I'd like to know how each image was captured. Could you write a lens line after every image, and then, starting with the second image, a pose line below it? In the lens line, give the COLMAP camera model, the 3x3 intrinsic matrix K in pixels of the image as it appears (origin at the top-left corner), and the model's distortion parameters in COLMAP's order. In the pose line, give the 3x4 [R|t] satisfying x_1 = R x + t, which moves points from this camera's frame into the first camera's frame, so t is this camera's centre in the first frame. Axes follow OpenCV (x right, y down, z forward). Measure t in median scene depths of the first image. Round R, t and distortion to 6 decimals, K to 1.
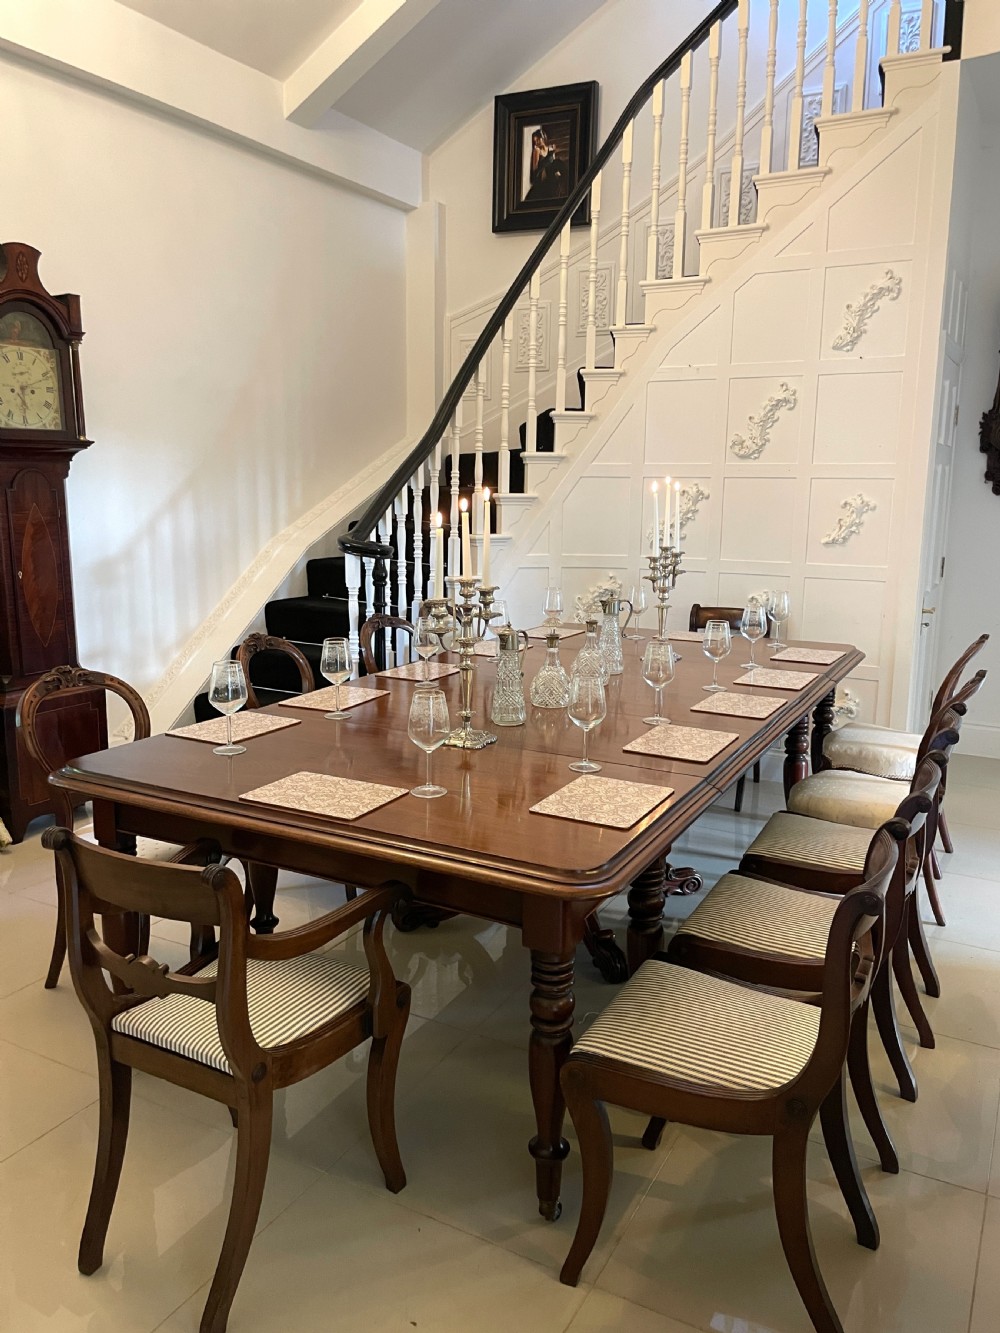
lens RADIAL K [[1026.4, 0, 477.9], [0, 1026.4, 662.7], [0, 0, 1]] dist [0.045339, -0.073383]
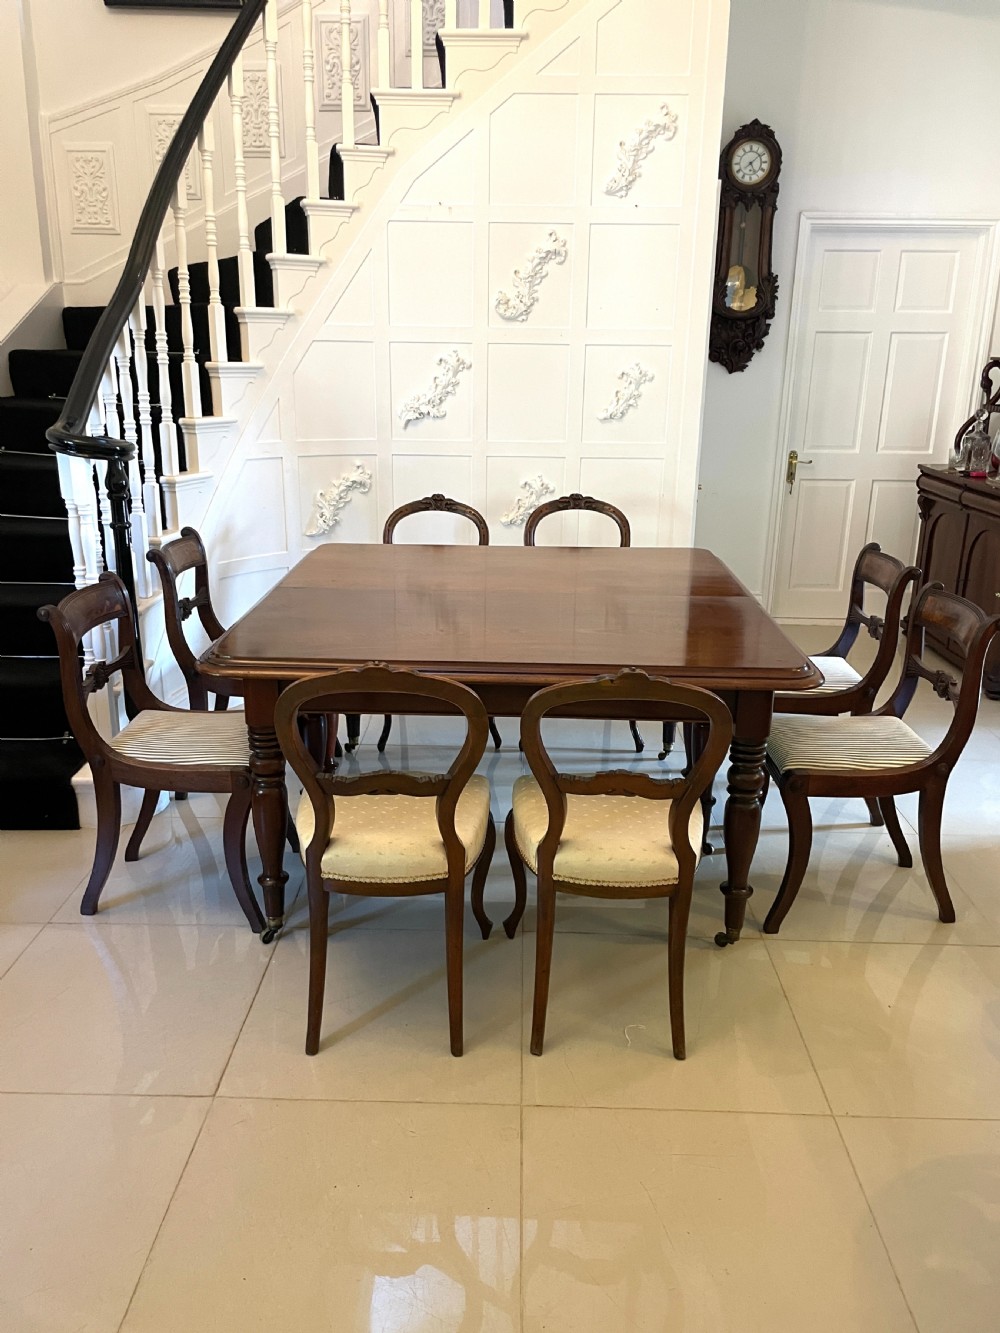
lens RADIAL K [[1026.4, 0, 502.1], [0, 1026.4, 666.2], [0, 0, 1]] dist [0.045339, -0.073383]
pose [[0.880837, -0.138585, 0.452681, -0.184590], [0.078680, 0.985750, 0.148684, -0.042317], [-0.466835, -0.095350, 0.879189, 0.219224]]
